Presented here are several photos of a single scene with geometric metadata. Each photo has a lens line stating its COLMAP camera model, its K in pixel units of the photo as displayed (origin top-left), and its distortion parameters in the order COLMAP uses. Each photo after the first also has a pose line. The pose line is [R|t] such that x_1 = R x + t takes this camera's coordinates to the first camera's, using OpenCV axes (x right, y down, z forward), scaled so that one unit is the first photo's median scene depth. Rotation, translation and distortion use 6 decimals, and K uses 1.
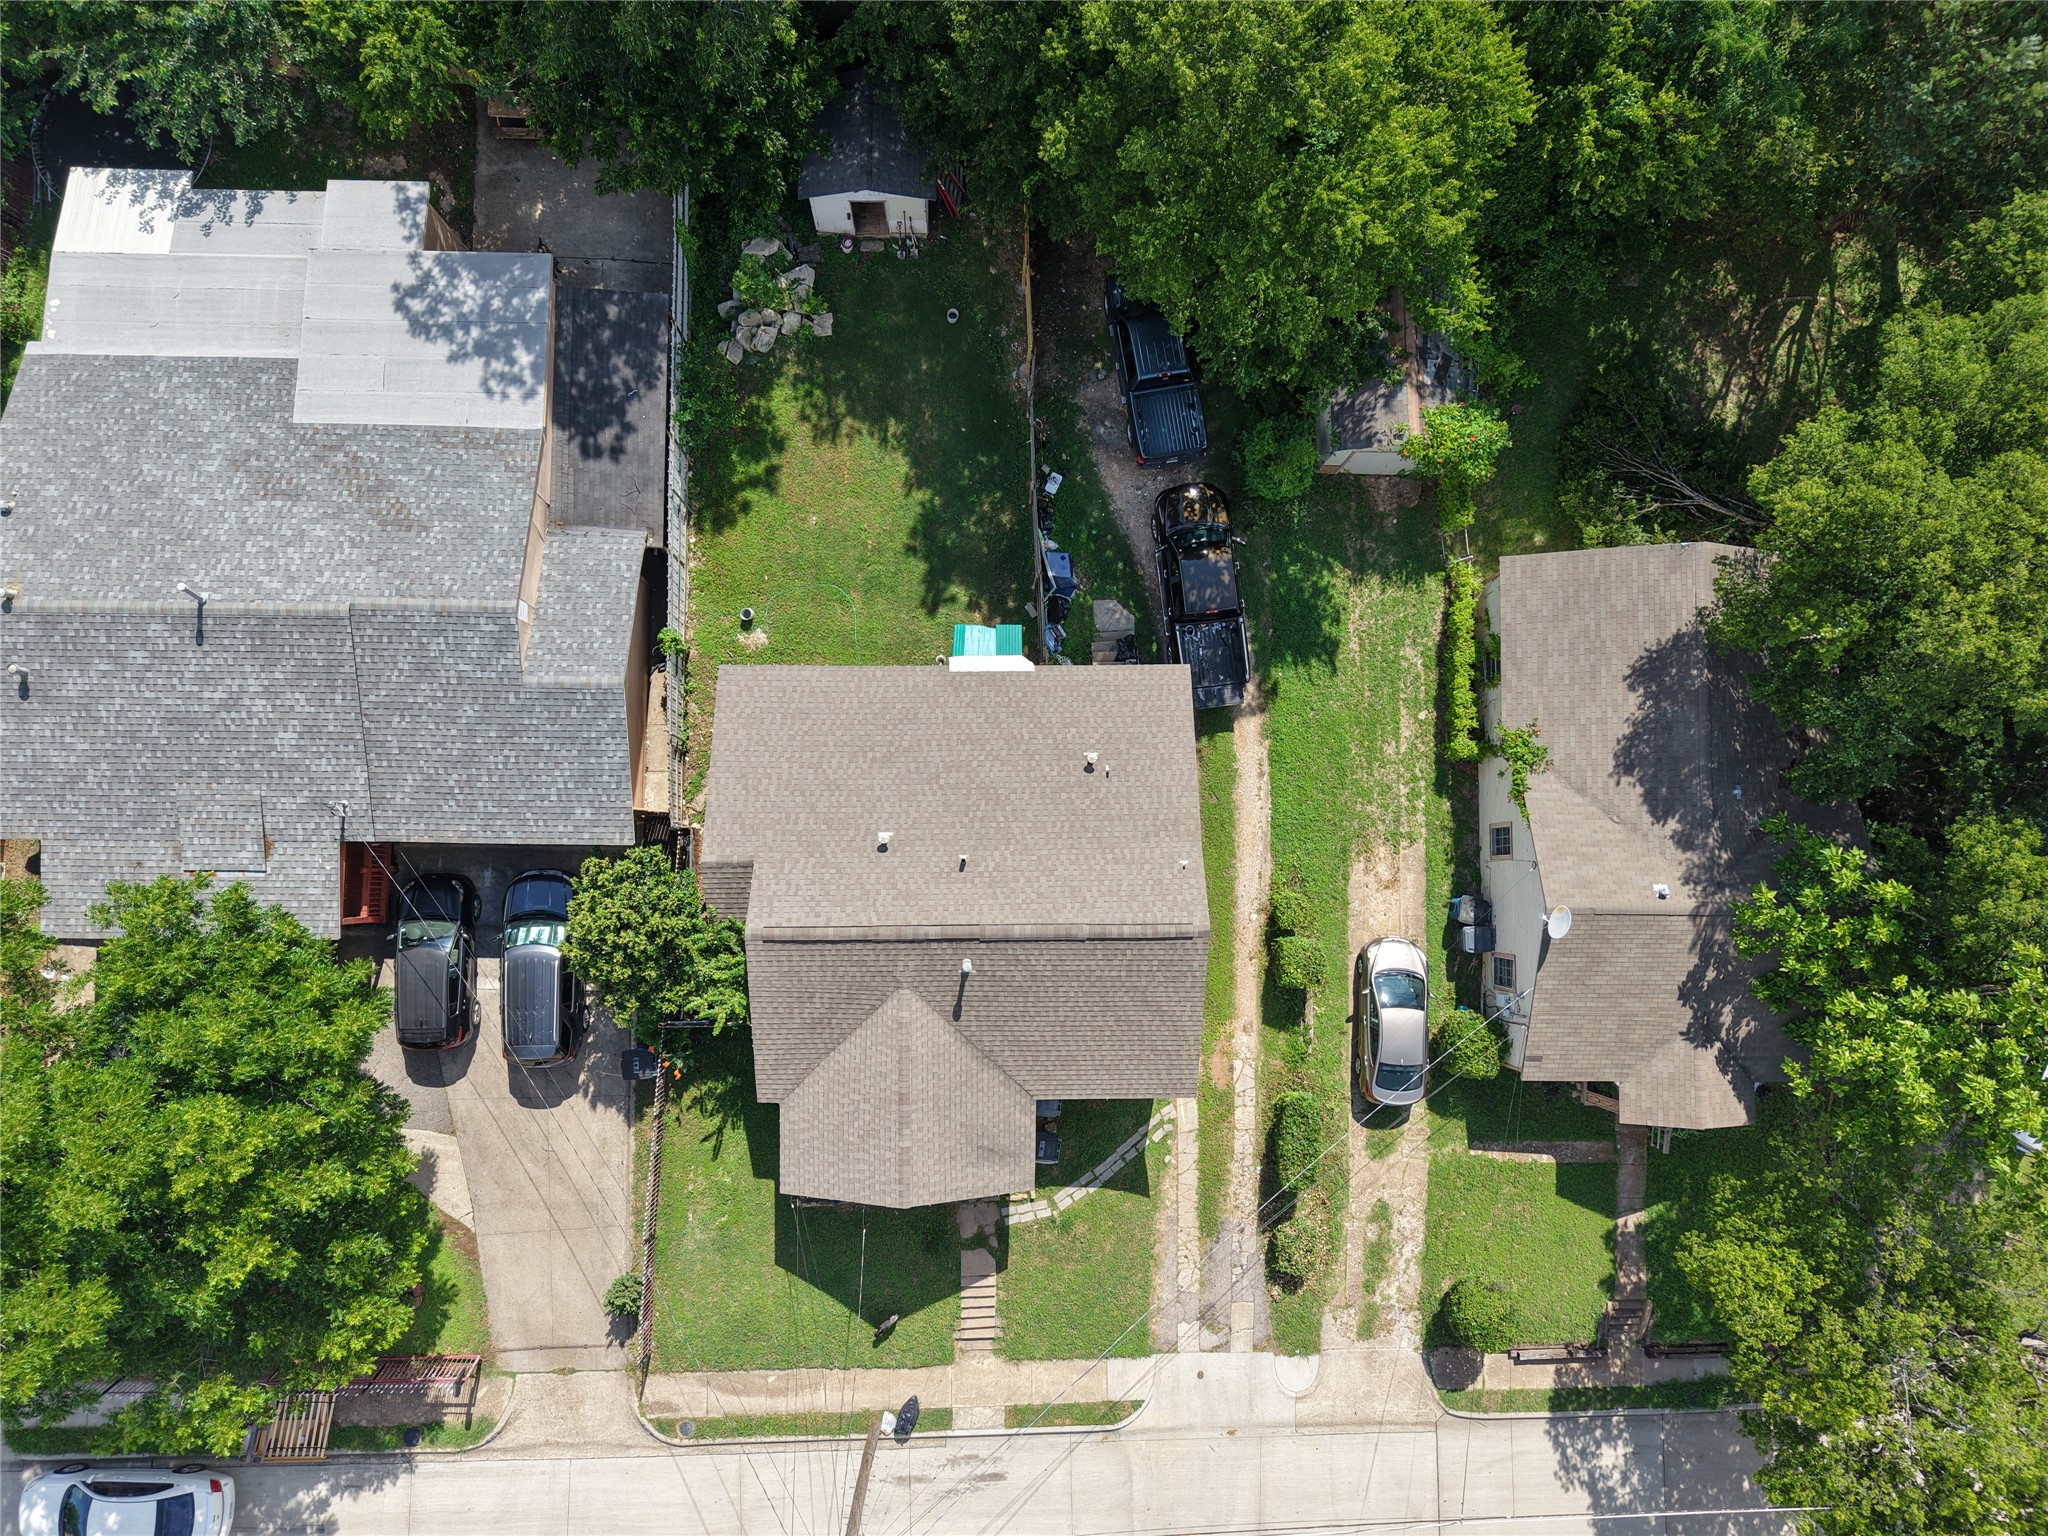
lens RADIAL K [[1369.0, 0, 1019.9], [0, 1369.0, 772.9], [0, 0, 1]] dist [0.016207, -0.013238]
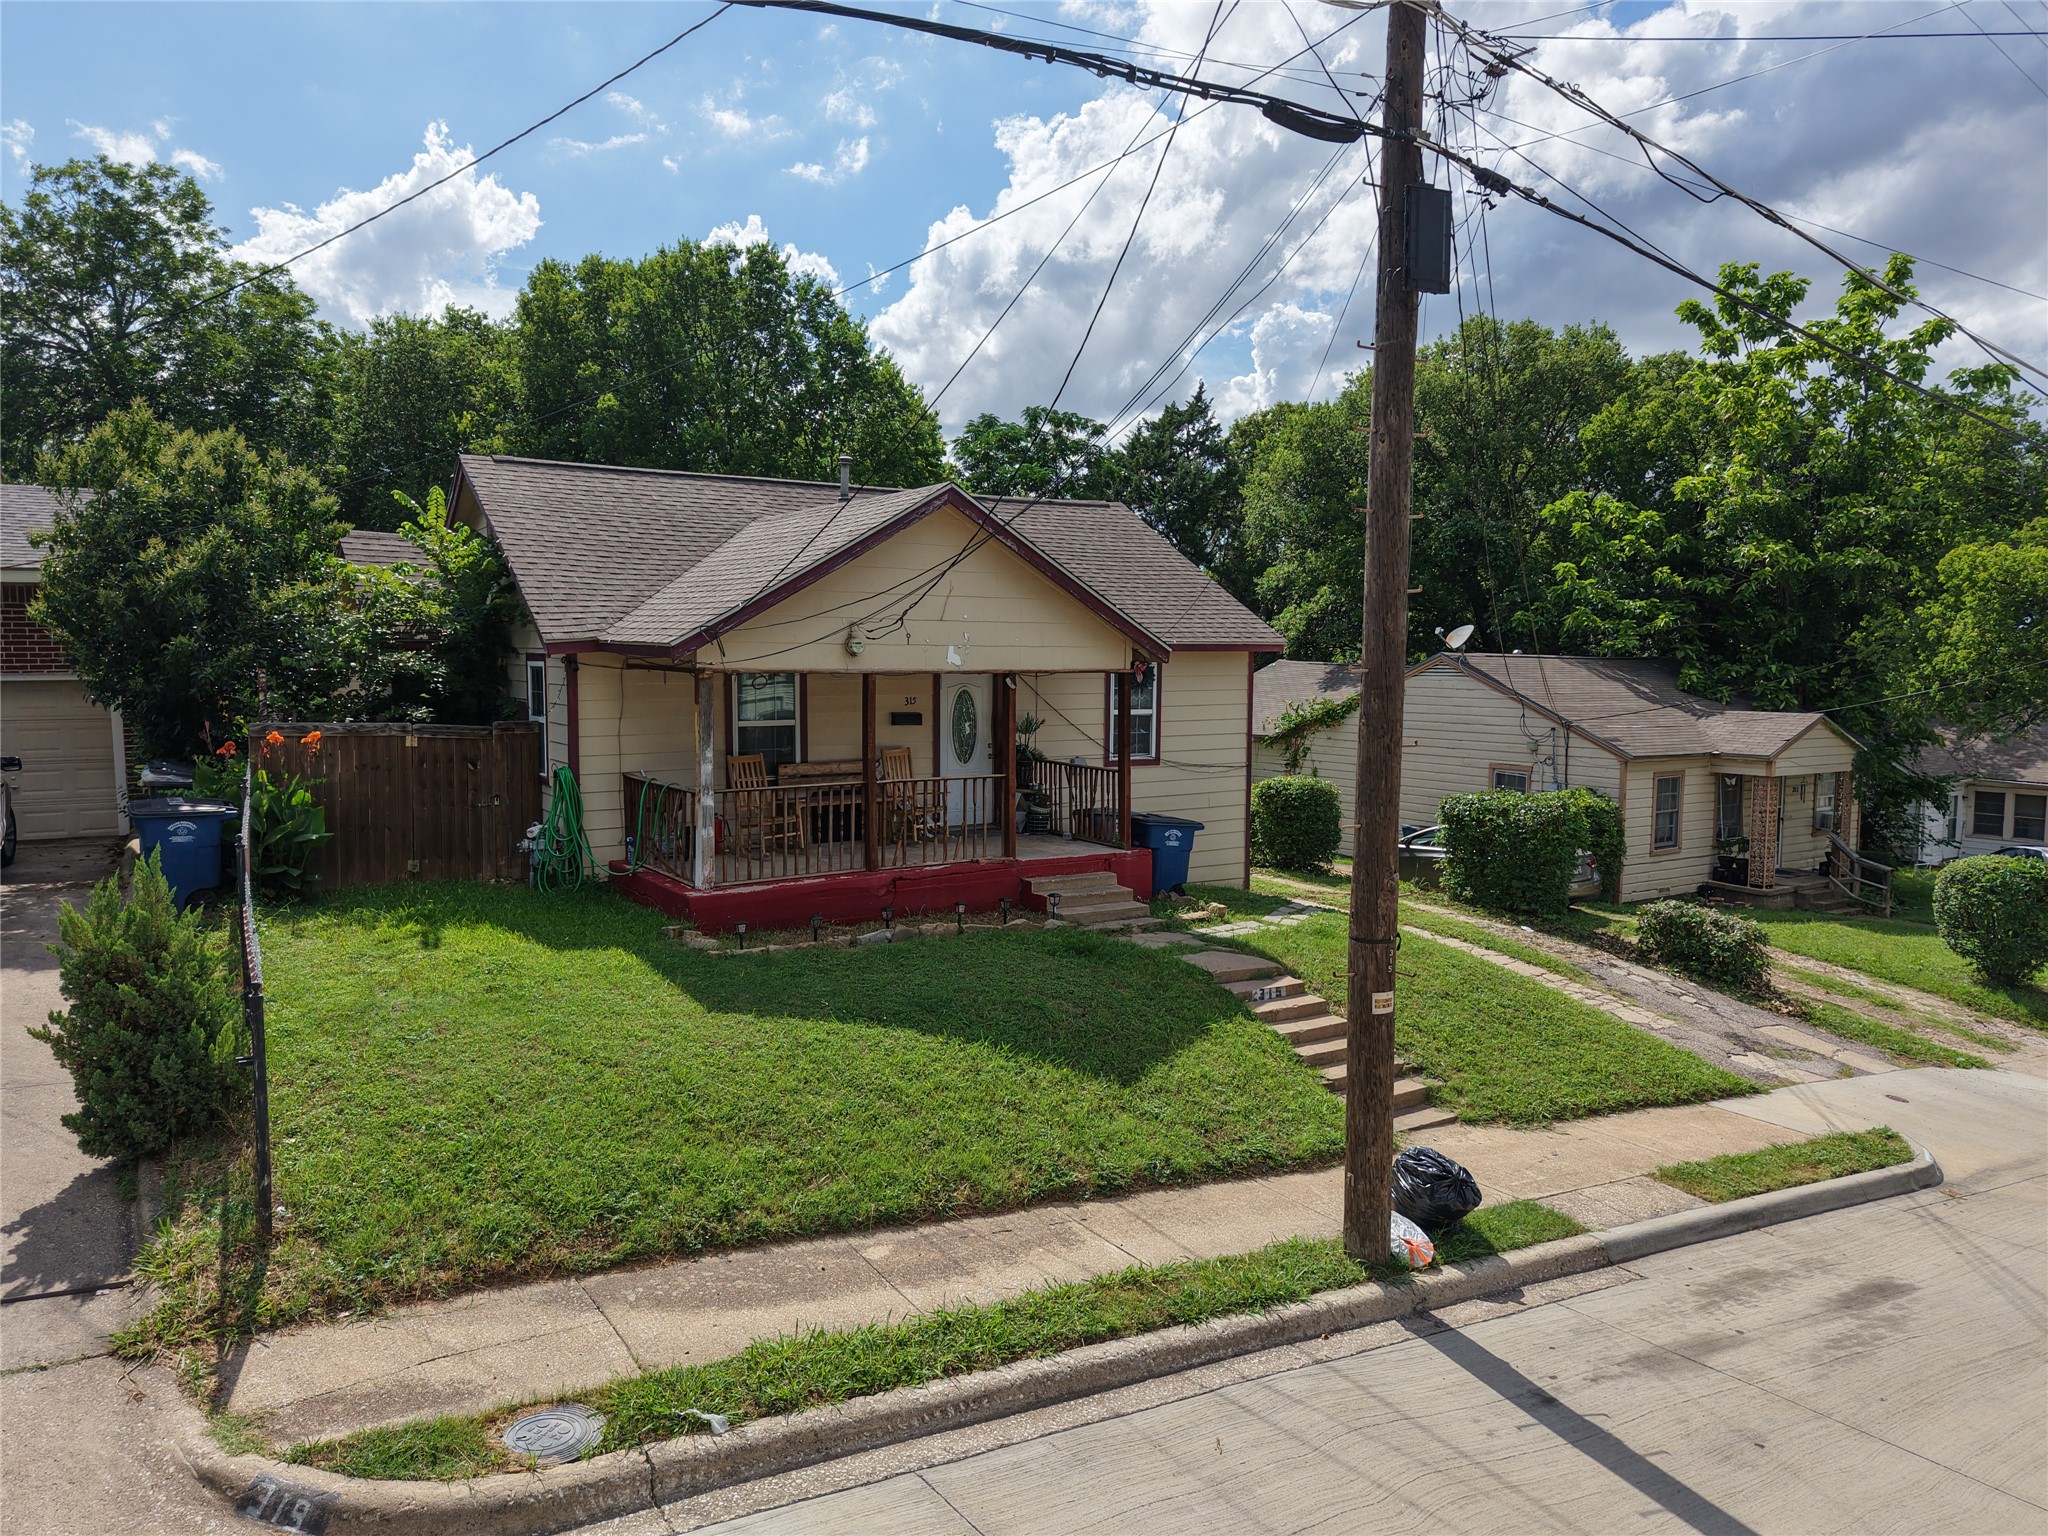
lens RADIAL K [[1369.0, 0, 1019.9], [0, 1369.0, 772.9], [0, 0, 1]] dist [0.016207, -0.013238]
pose [[0.838801, -0.068170, 0.540153, -0.274193], [0.543817, 0.152245, -0.825278, 0.620618], [-0.025976, 0.985989, 0.164775, 0.877787]]
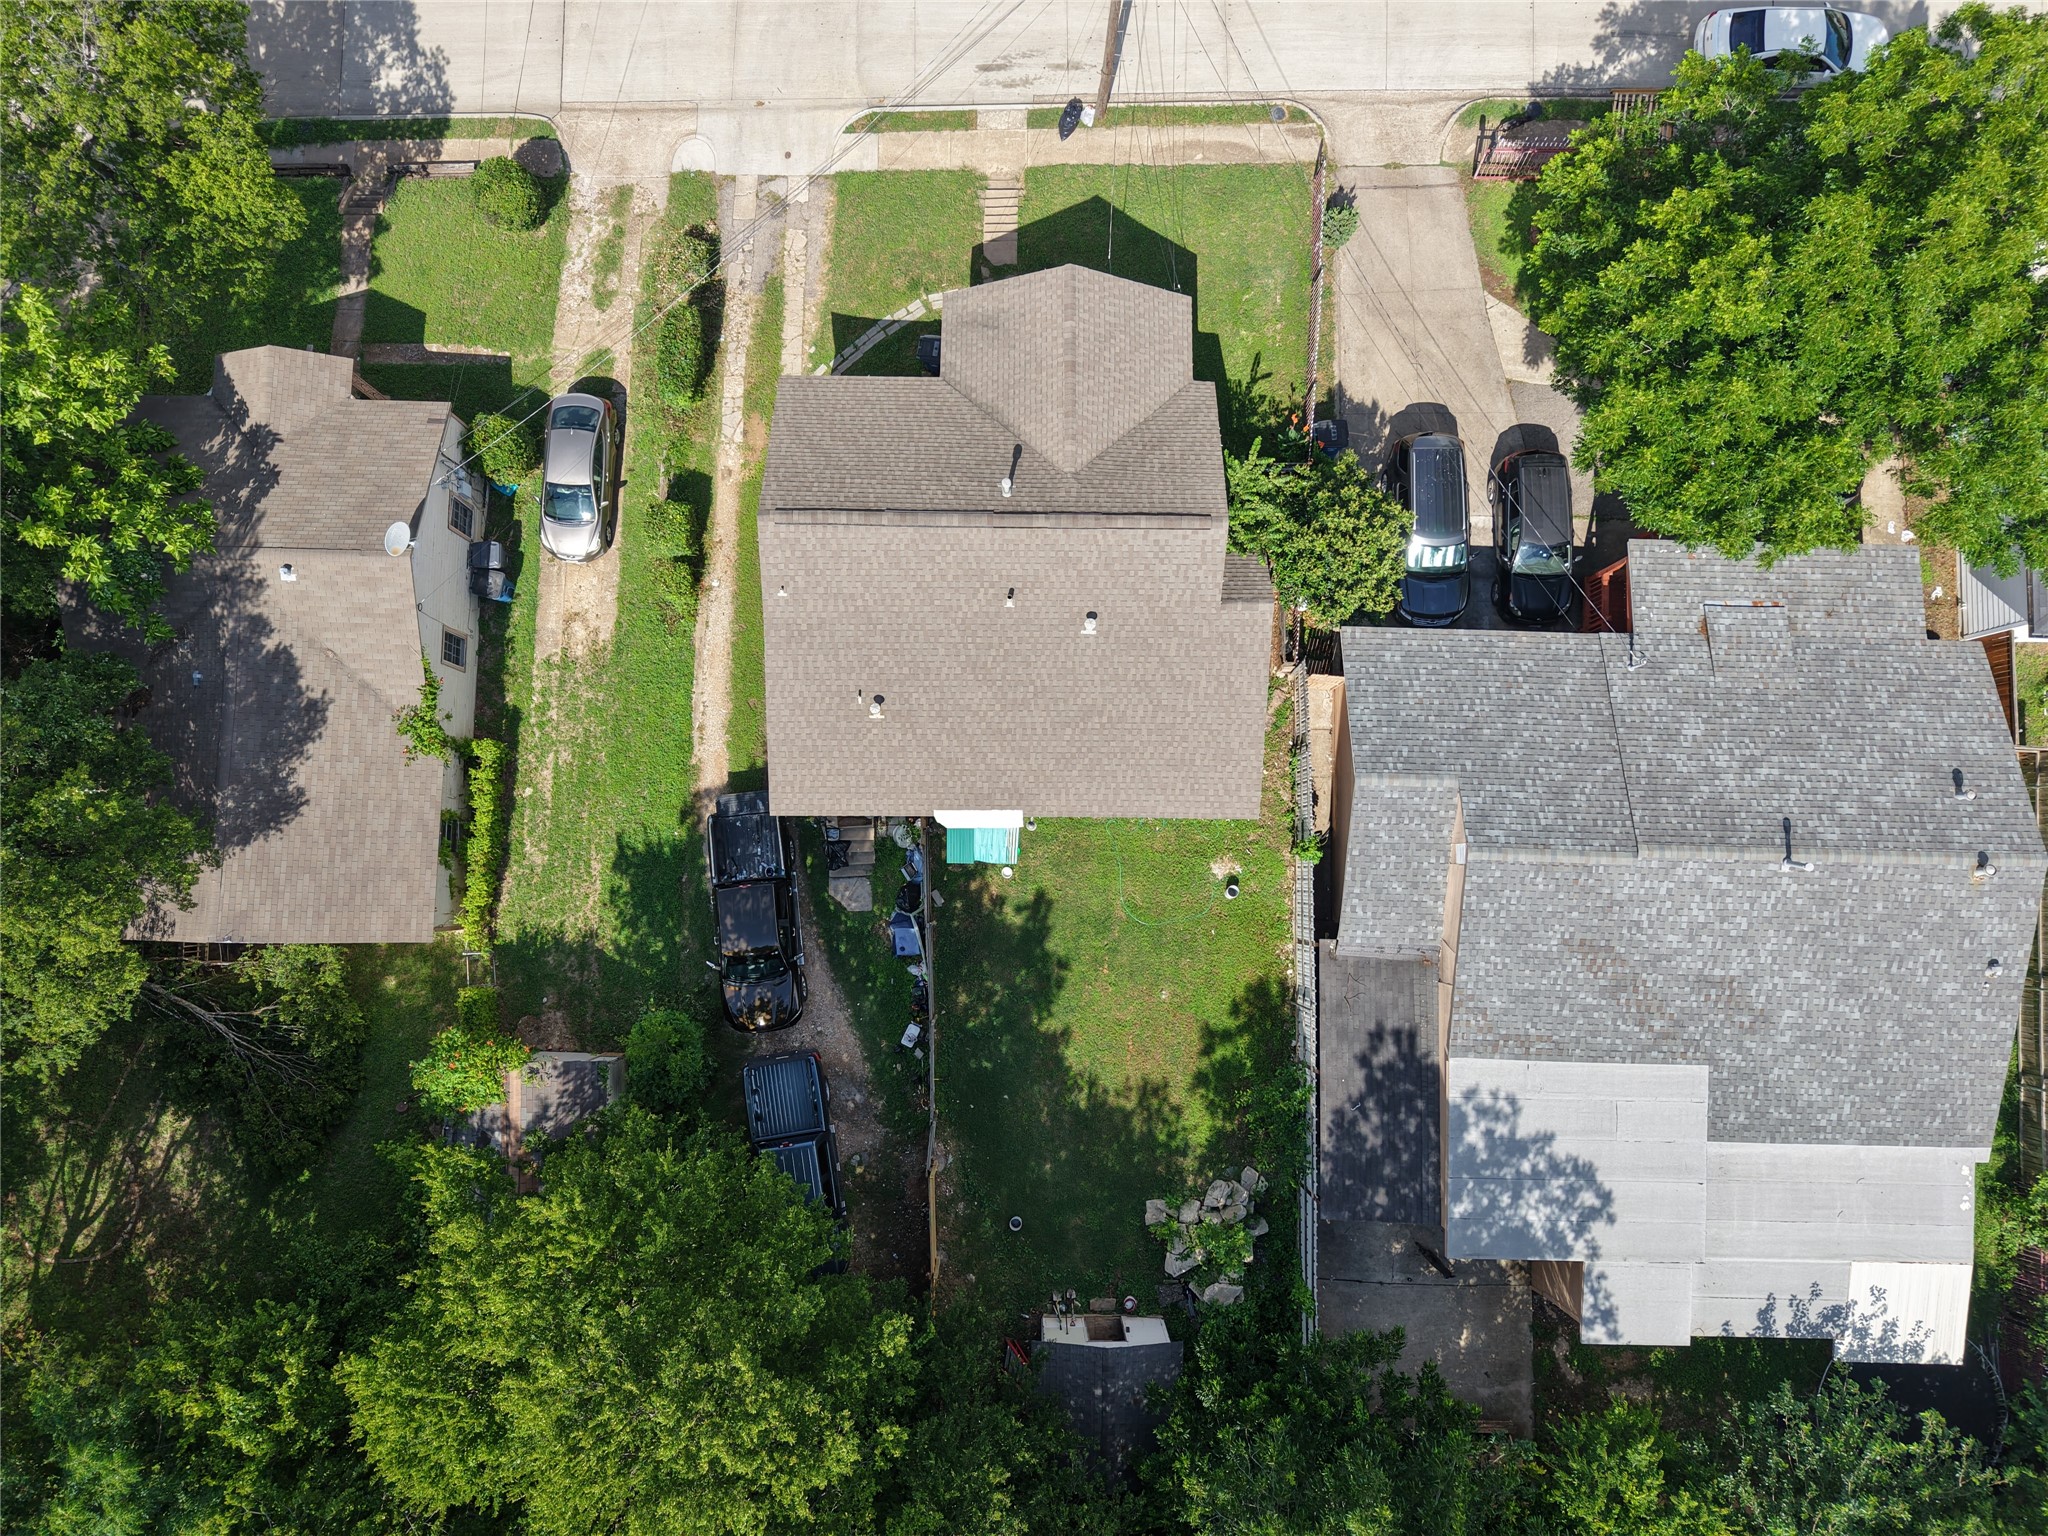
lens RADIAL K [[1369.0, 0, 1019.9], [0, 1369.0, 772.9], [0, 0, 1]] dist [0.016207, -0.013238]
pose [[-0.999183, -0.016505, -0.036878, -0.013297], [0.010497, -0.987460, 0.157519, -0.187974], [-0.039016, 0.157004, 0.986827, 0.044622]]
